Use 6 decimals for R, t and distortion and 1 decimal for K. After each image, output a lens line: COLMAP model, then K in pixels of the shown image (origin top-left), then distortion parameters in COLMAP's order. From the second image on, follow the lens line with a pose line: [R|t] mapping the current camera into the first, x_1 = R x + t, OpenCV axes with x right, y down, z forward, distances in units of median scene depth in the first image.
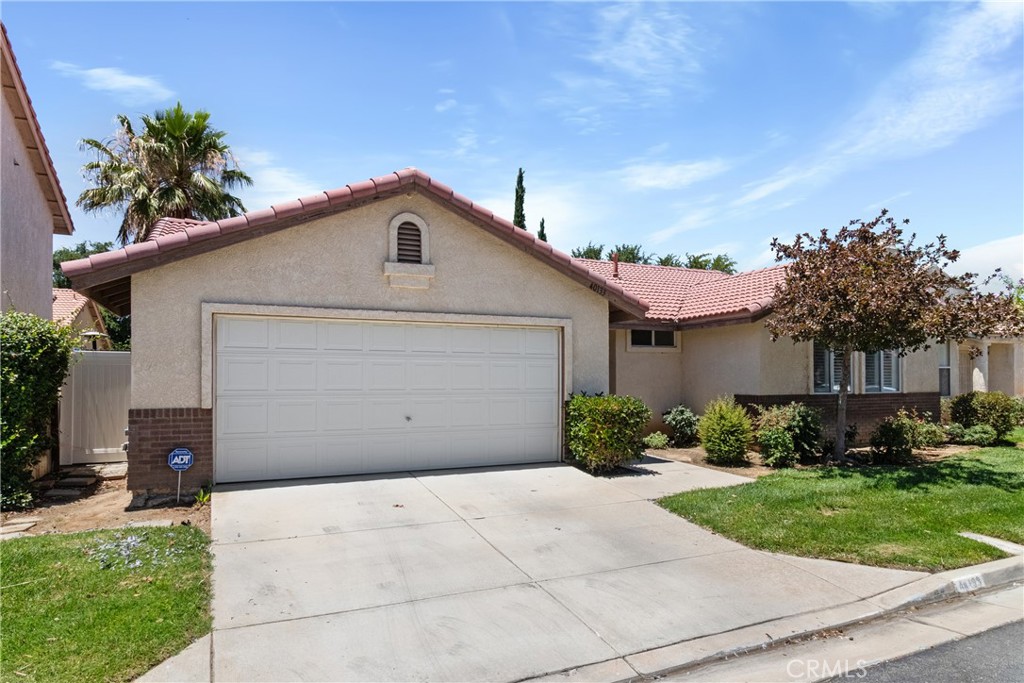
lens RADIAL K [[565.3, 0, 546.8], [0, 565.3, 376.8], [0, 0, 1]] dist [0.002587, 0.001846]
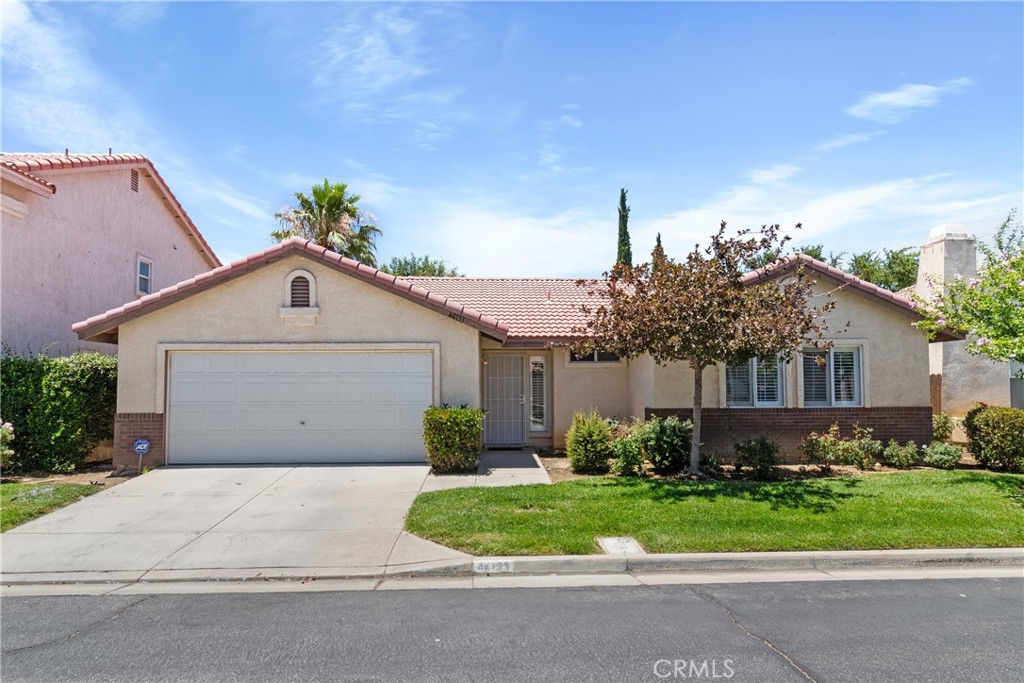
lens RADIAL K [[565.3, 0, 546.8], [0, 565.3, 376.8], [0, 0, 1]] dist [0.002587, 0.001846]
pose [[0.935258, -0.012767, -0.353736, 0.792444], [0.004353, 0.999689, -0.024571, -0.000452], [0.353940, 0.021440, 0.935022, -0.043679]]
